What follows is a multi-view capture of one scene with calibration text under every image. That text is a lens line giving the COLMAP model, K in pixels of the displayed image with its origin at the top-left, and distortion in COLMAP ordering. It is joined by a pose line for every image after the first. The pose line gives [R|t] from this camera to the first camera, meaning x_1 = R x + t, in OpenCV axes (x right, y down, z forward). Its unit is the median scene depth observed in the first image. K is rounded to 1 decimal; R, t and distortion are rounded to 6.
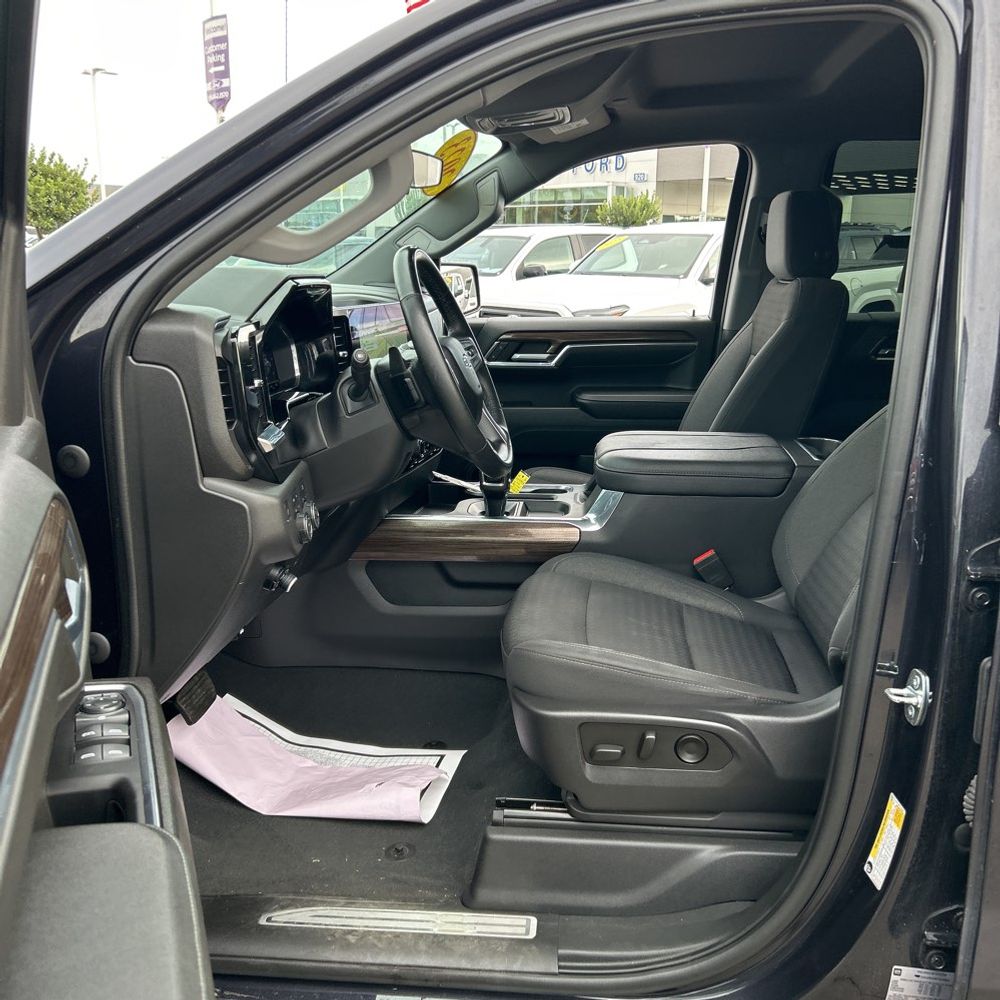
lens RADIAL K [[1007.6, 0, 503.4], [0, 1007.6, 501.8], [0, 0, 1]] dist [0.023644, 0.000000]
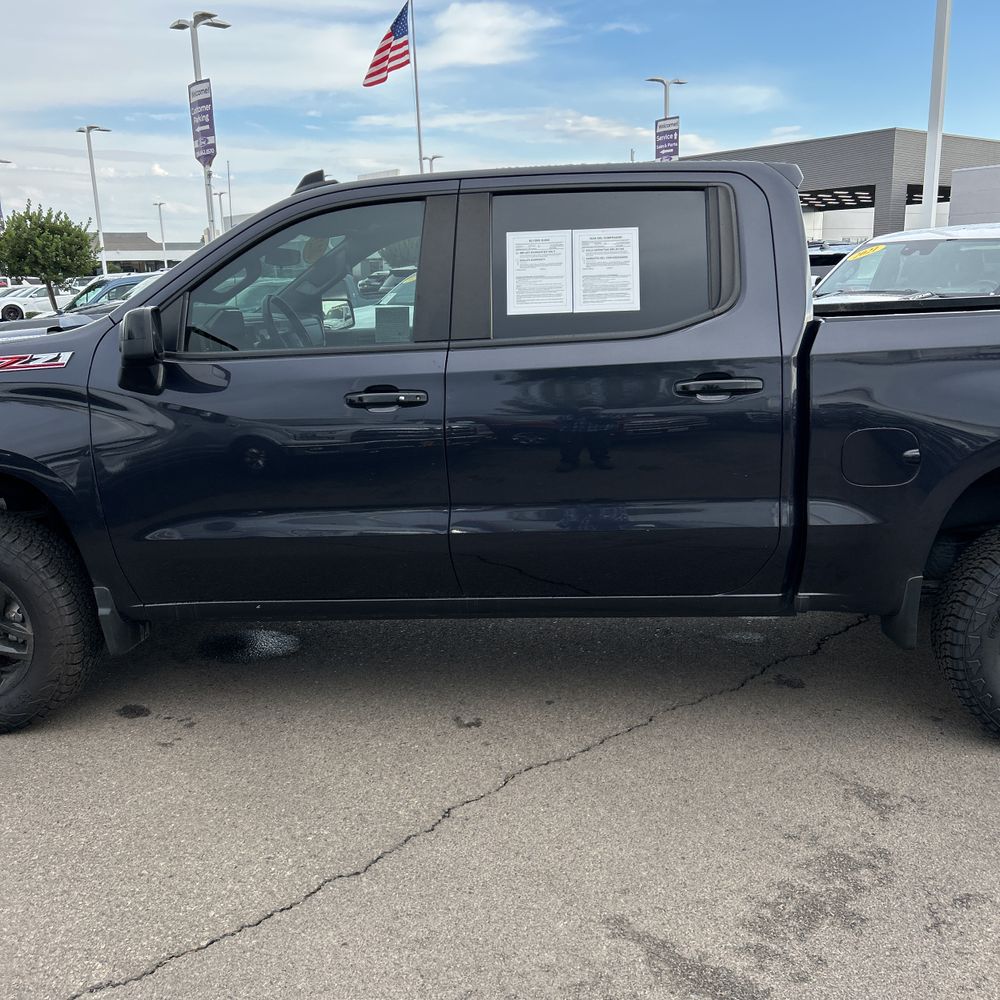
lens RADIAL K [[1007.6, 0, 495.4], [0, 1007.6, 534.2], [0, 0, 1]] dist [0.023644, 0.000000]
pose [[0.999092, -0.040694, -0.012654, 0.030879], [0.040735, 0.999165, 0.003027, 0.023215], [0.012520, -0.003540, 0.999915, -0.098010]]
